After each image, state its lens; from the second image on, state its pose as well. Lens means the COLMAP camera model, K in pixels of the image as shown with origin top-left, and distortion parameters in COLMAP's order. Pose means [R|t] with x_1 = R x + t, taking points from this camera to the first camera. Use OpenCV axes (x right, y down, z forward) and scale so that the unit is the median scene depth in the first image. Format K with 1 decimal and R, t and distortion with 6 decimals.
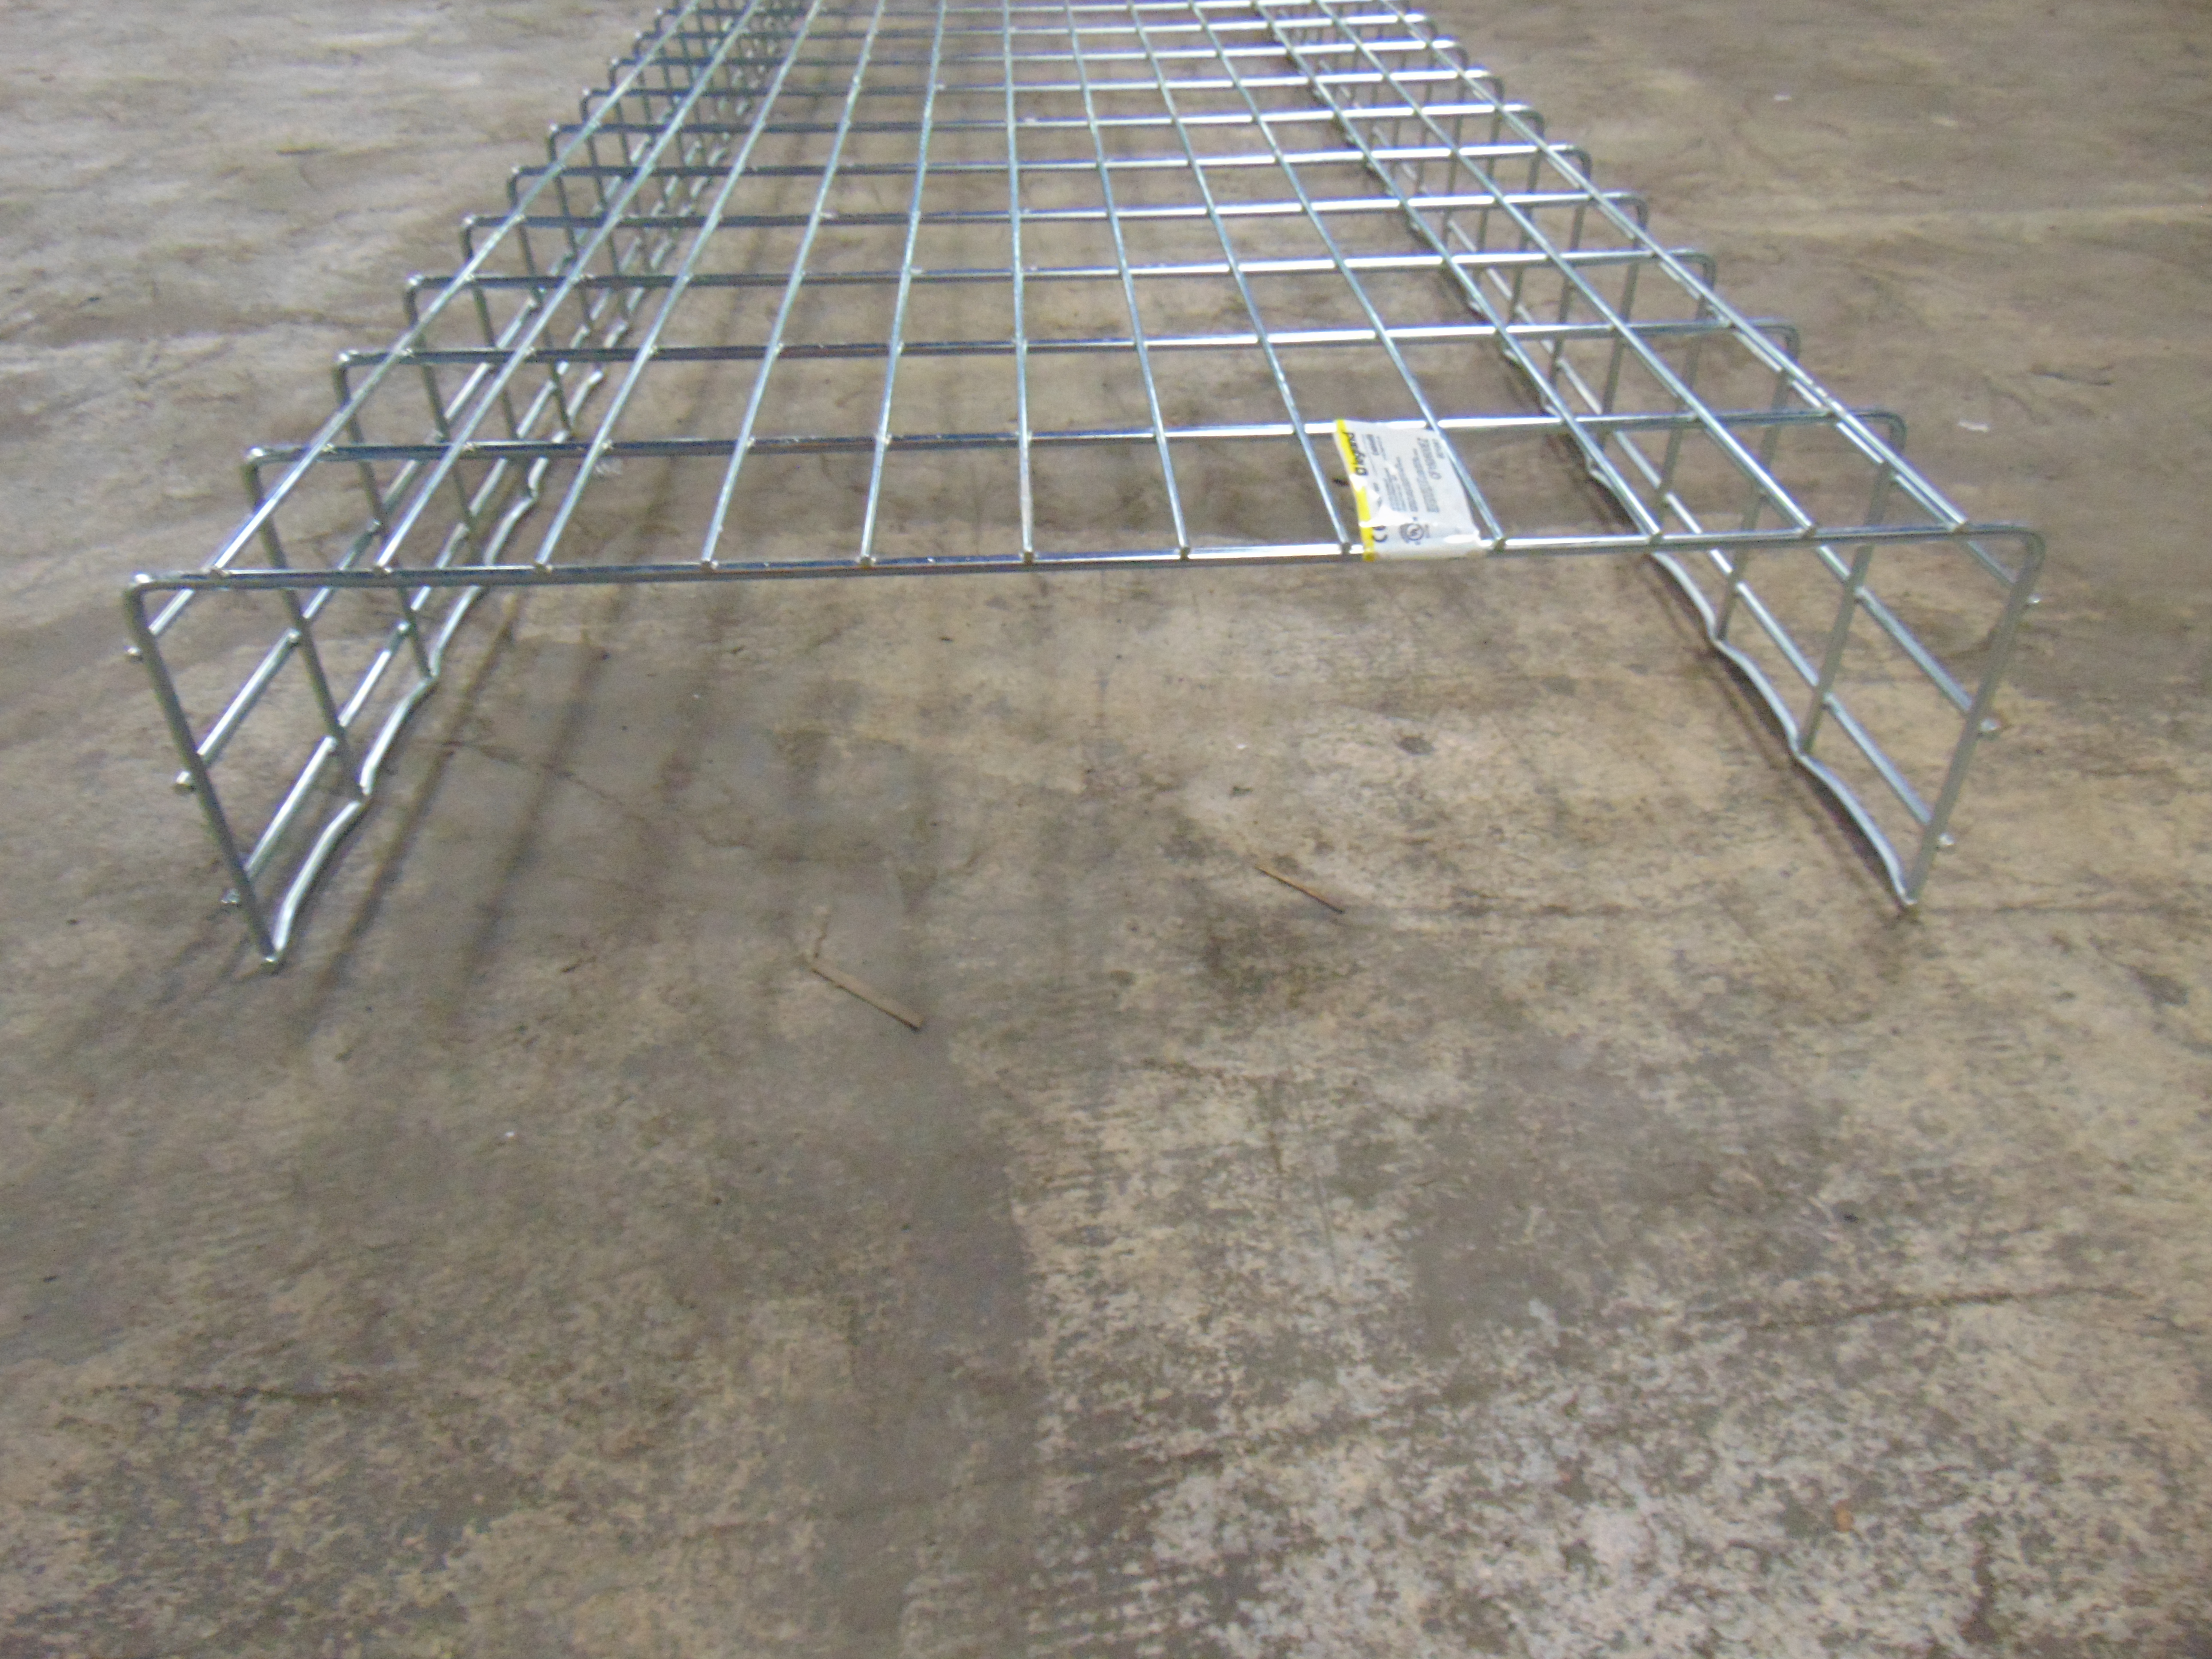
lens RADIAL K [[1666.4, 0, 1087.1], [0, 1666.4, 826.2], [0, 0, 1]] dist [-0.041253, 0.089216]
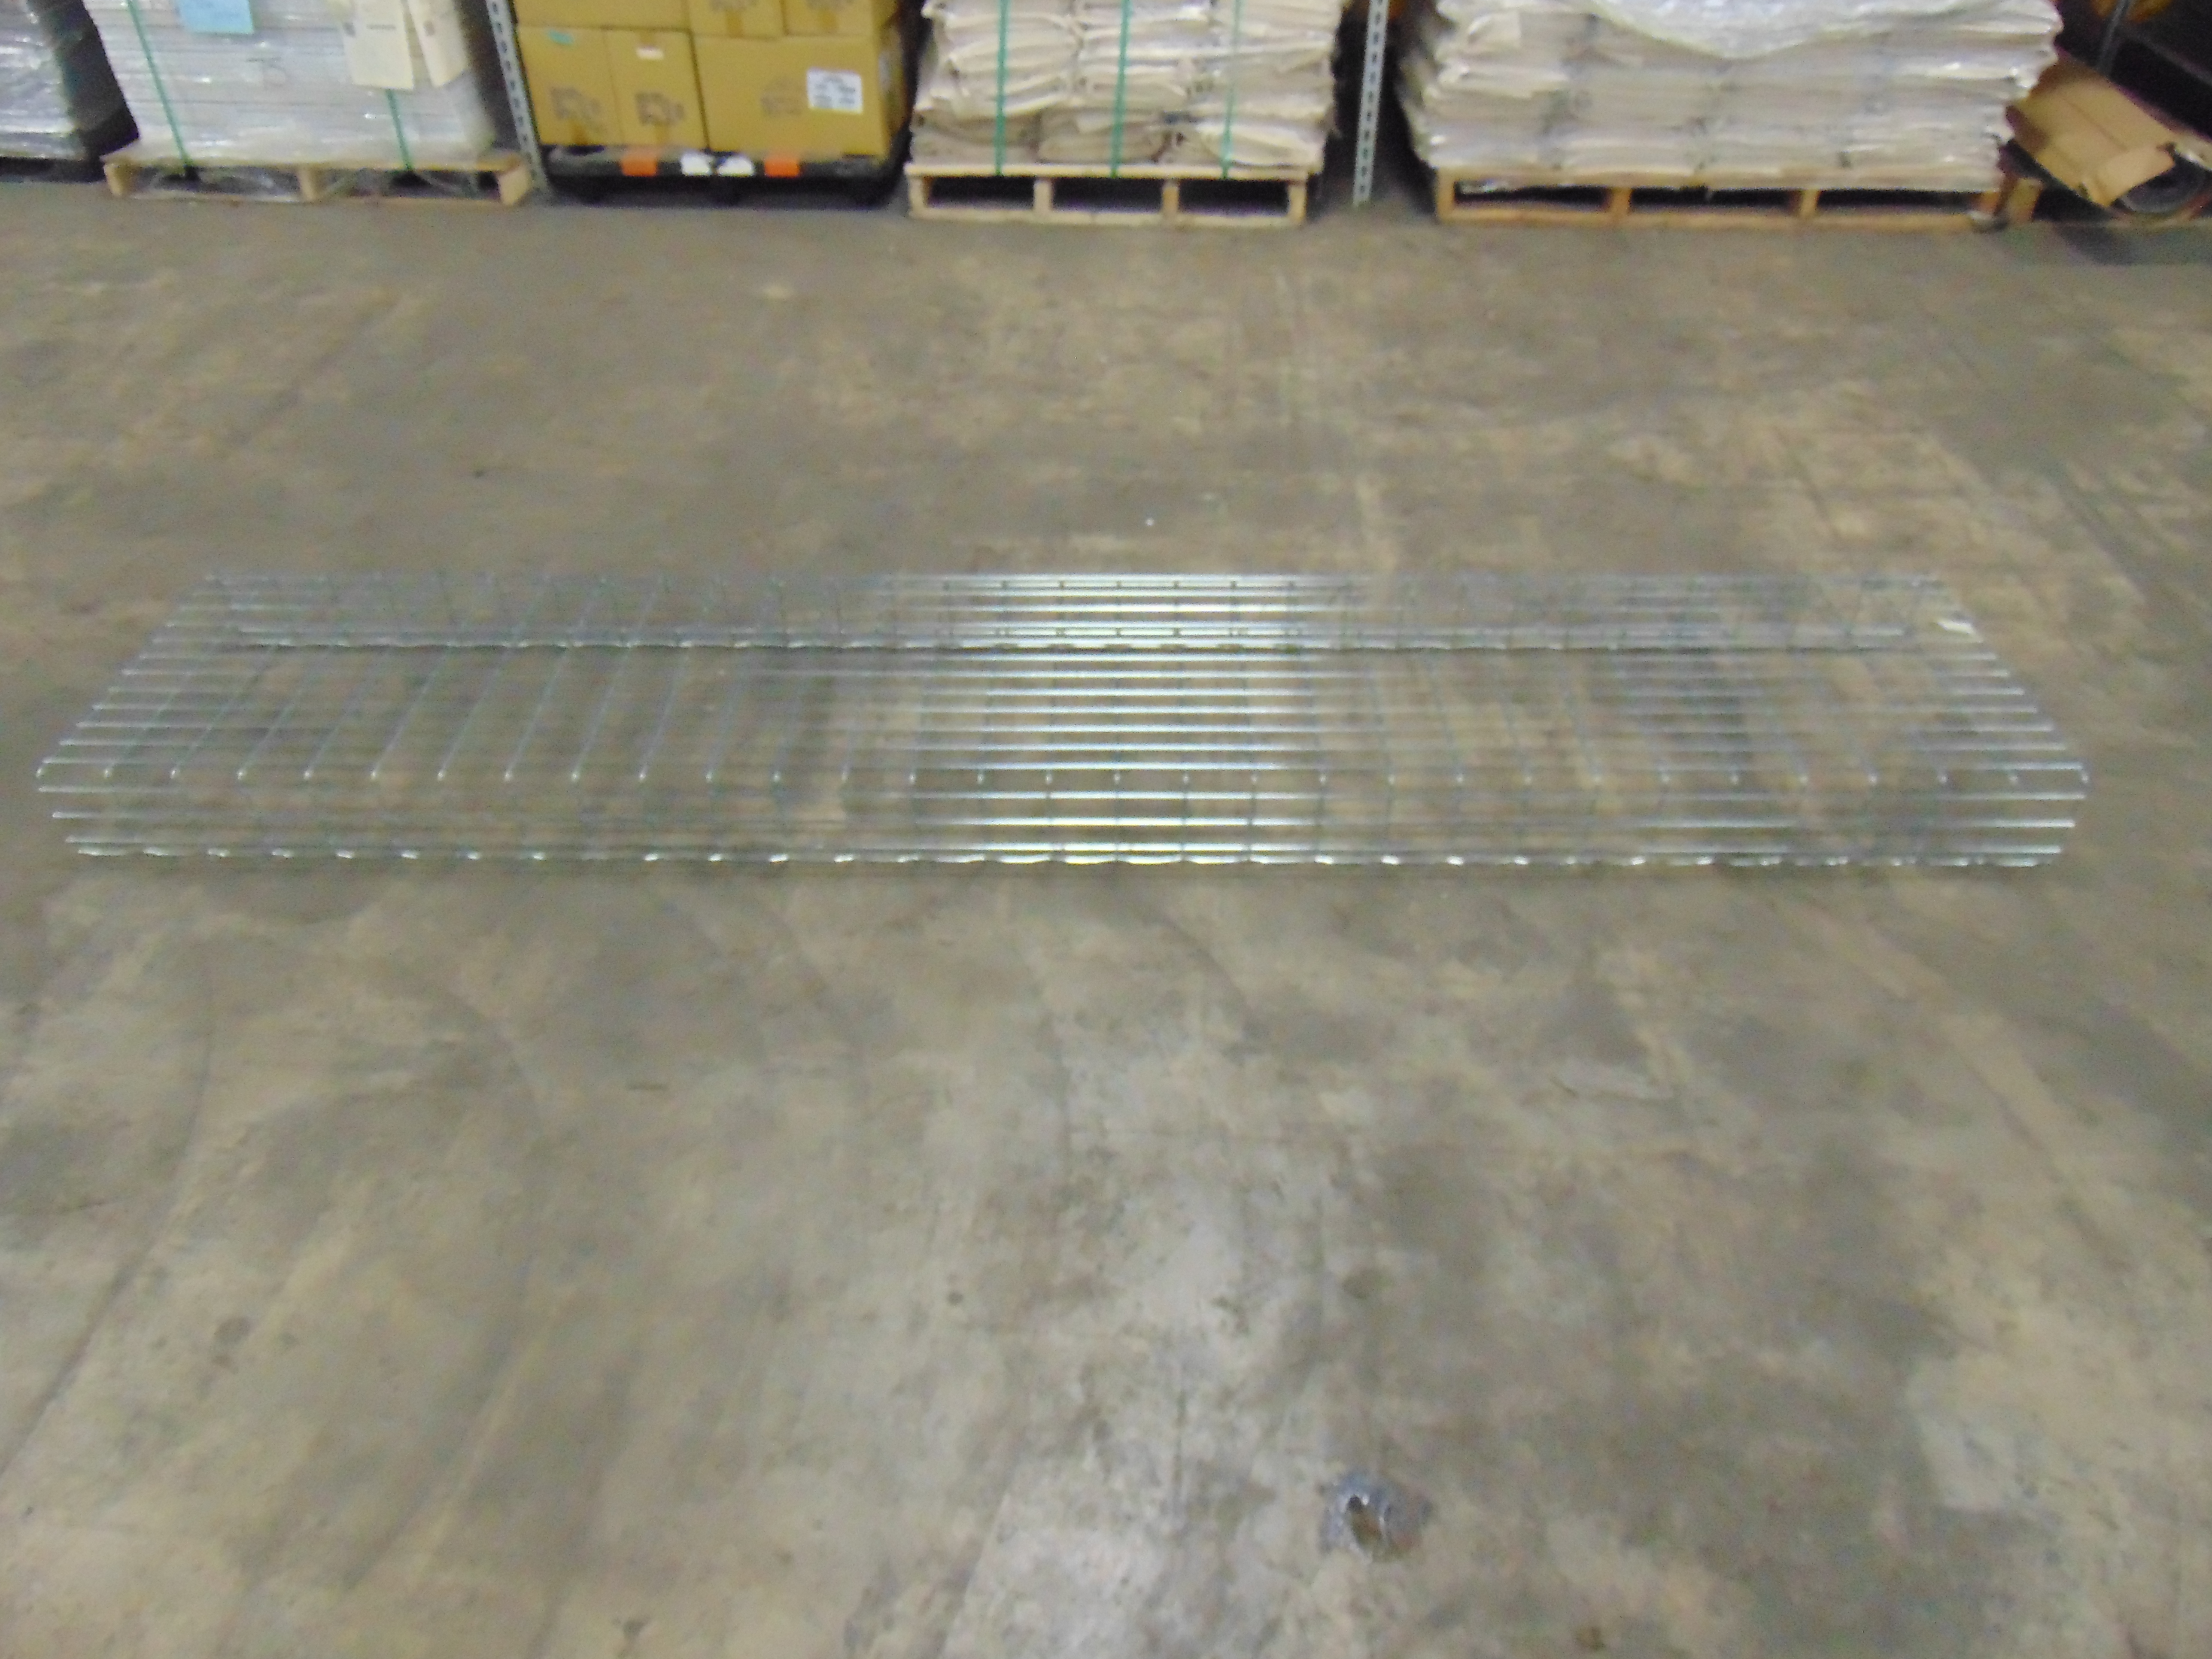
lens RADIAL K [[1666.4, 0, 1087.1], [0, 1666.4, 826.2], [0, 0, 1]] dist [-0.041253, 0.089216]
pose [[0.070934, -0.609763, 0.789403, -3.674670], [0.585487, 0.666176, 0.461968, -3.133701], [-0.807572, 0.429416, 0.404263, 1.162941]]
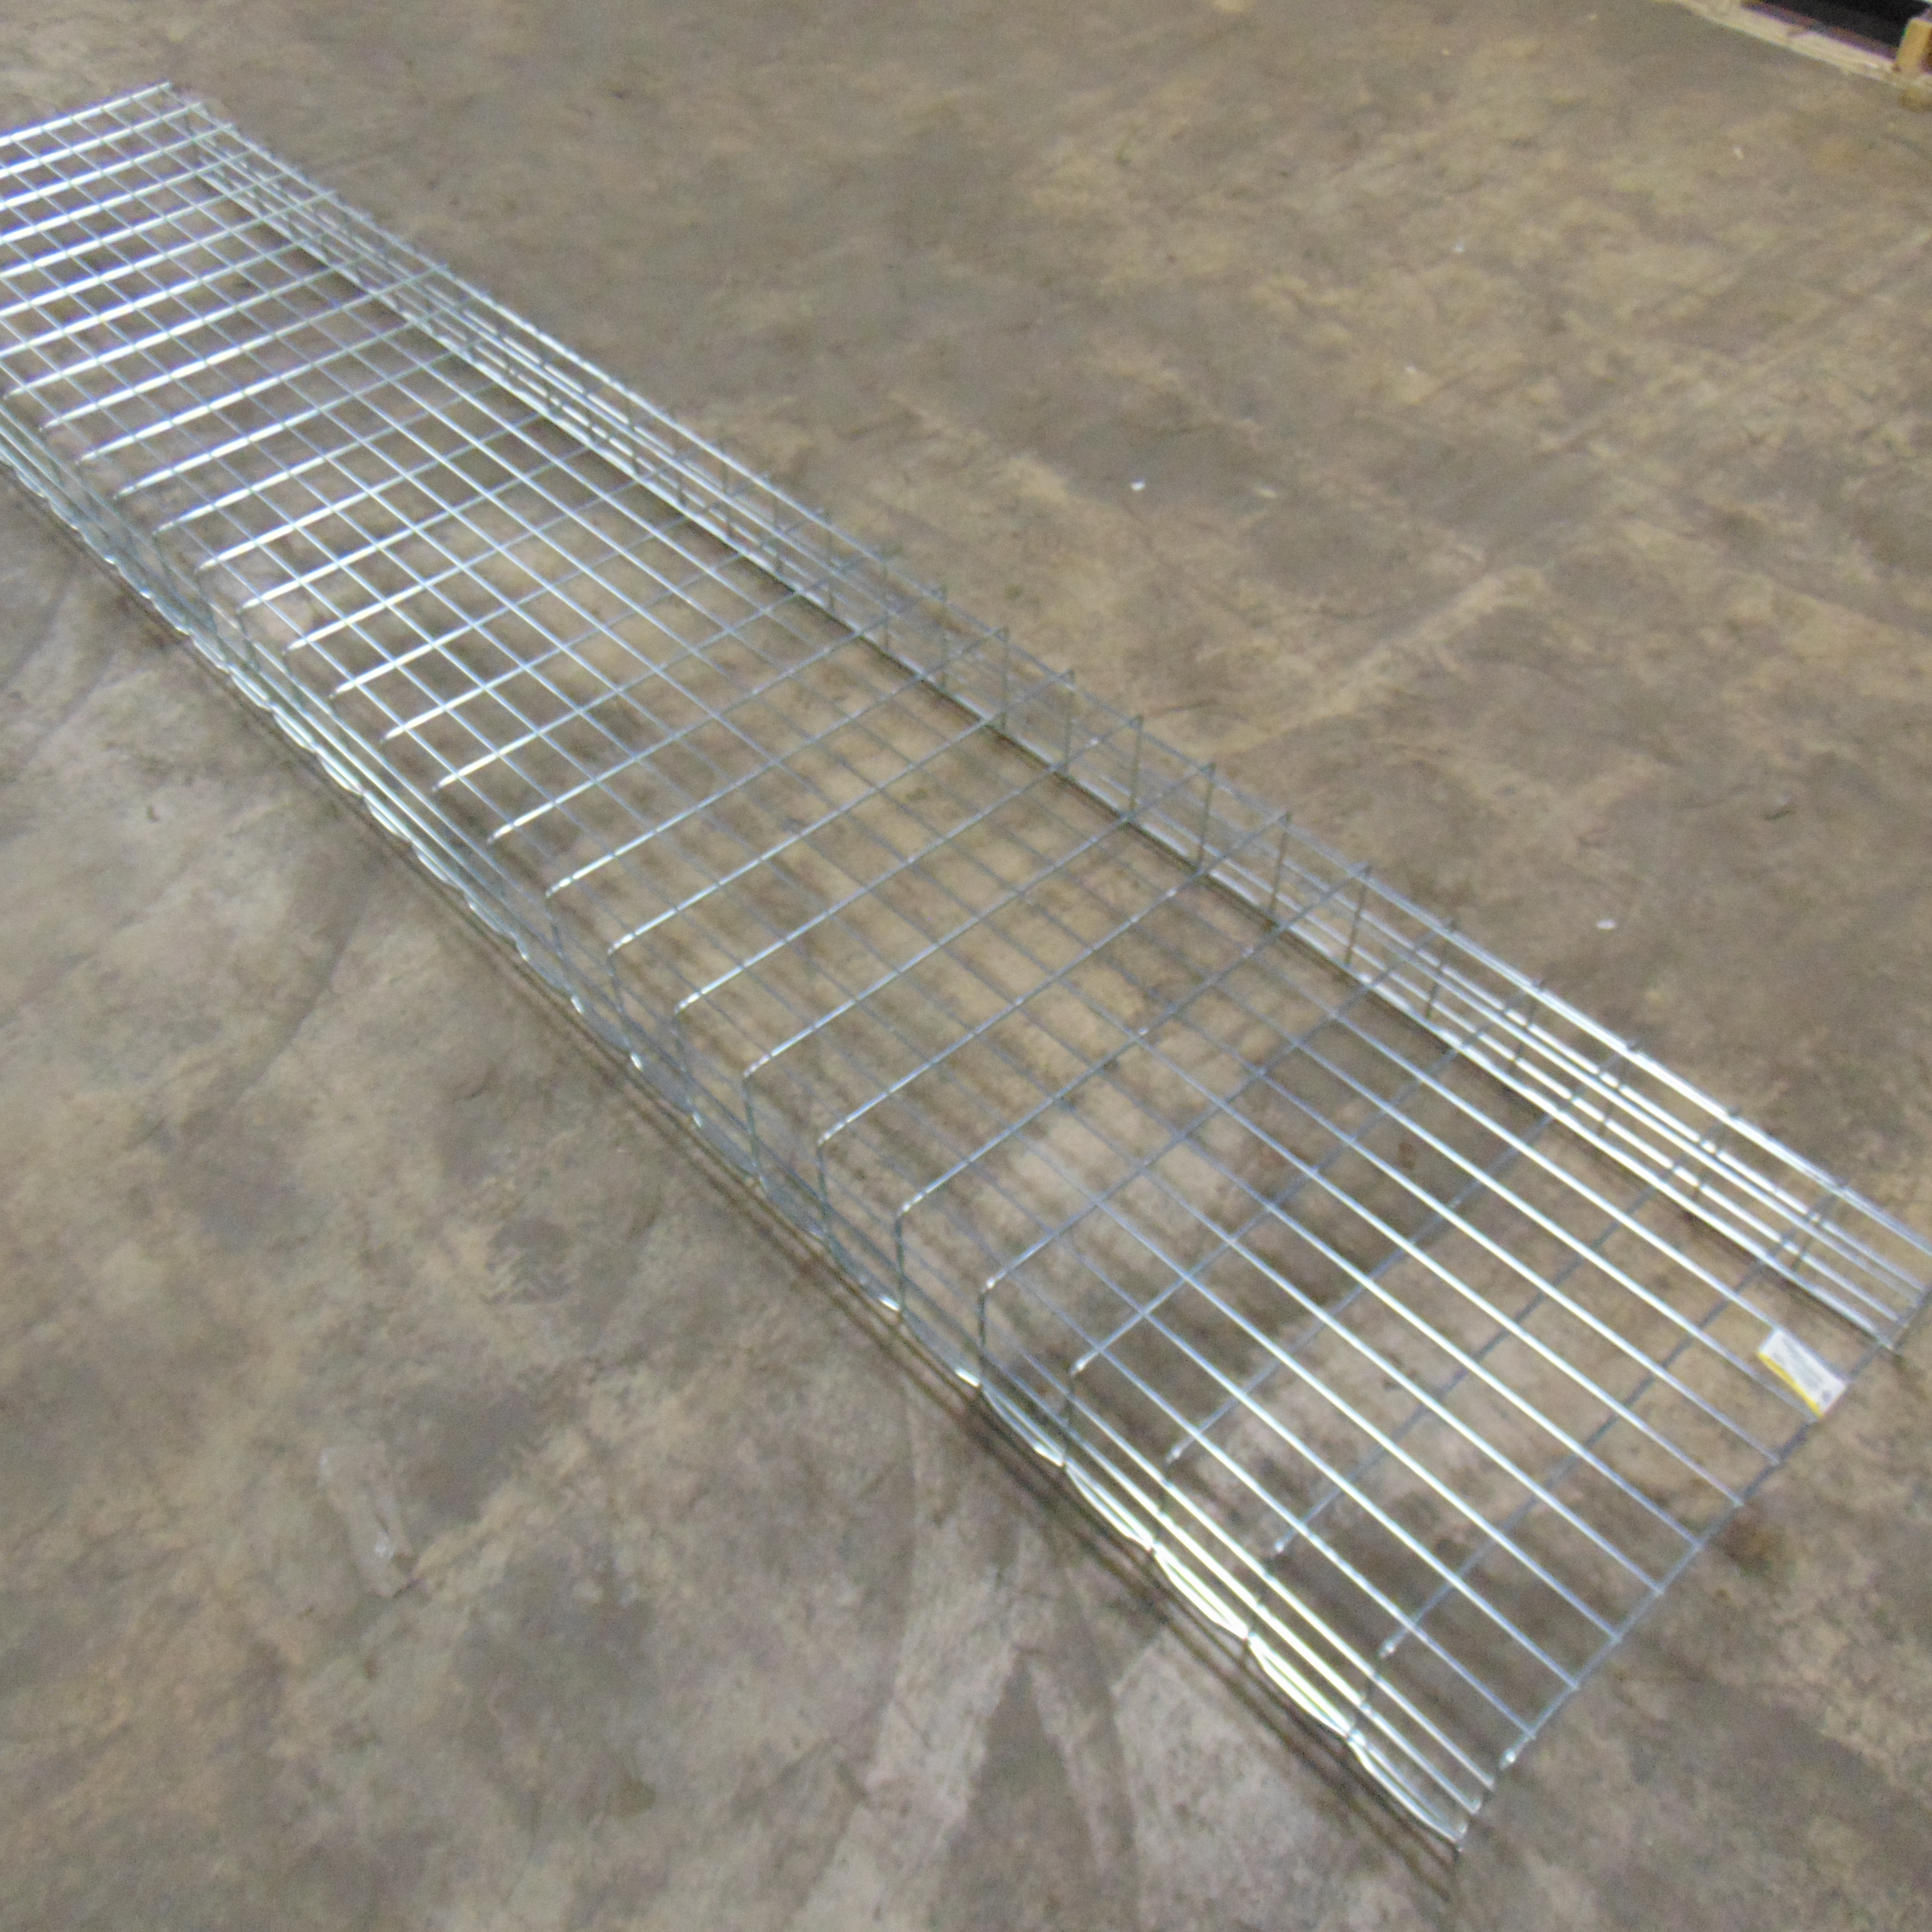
lens RADIAL K [[1948.4, 0, 890.6], [0, 1948.4, 963.8], [0, 0, 1]] dist [-0.061268, 0.158569]
pose [[0.777009, -0.461982, 0.427585, -1.447470], [0.367453, 0.884392, 0.287799, -1.673283], [-0.511111, -0.066505, 0.856938, -0.531793]]
